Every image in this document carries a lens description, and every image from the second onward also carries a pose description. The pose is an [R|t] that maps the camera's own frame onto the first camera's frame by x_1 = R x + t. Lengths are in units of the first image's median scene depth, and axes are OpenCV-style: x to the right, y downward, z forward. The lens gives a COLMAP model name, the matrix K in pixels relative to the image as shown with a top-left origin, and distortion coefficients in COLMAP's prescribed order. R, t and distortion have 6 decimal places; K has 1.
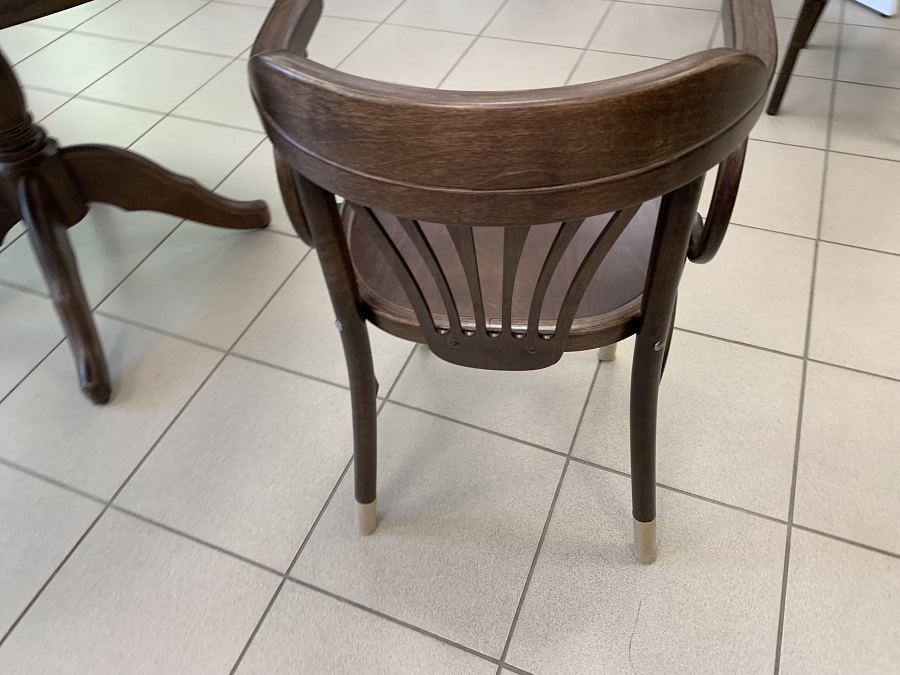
lens RADIAL K [[695.4, 0, 449.4], [0, 695.4, 334.8], [0, 0, 1]] dist [0.004966, -0.002220]
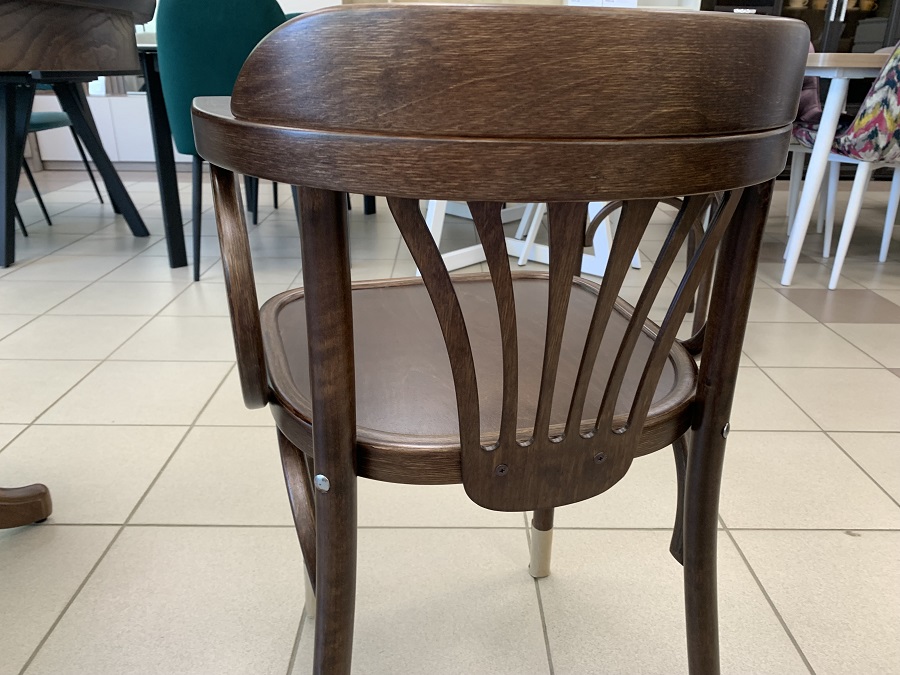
lens RADIAL K [[713.6, 0, 449.2], [0, 713.6, 339.7], [0, 0, 1]] dist [-0.005560, -0.004954]
pose [[0.923192, -0.071070, 0.377711, -0.458487], [0.233748, 0.883933, -0.404998, 0.268934], [-0.305088, 0.462180, 0.832653, 0.500739]]
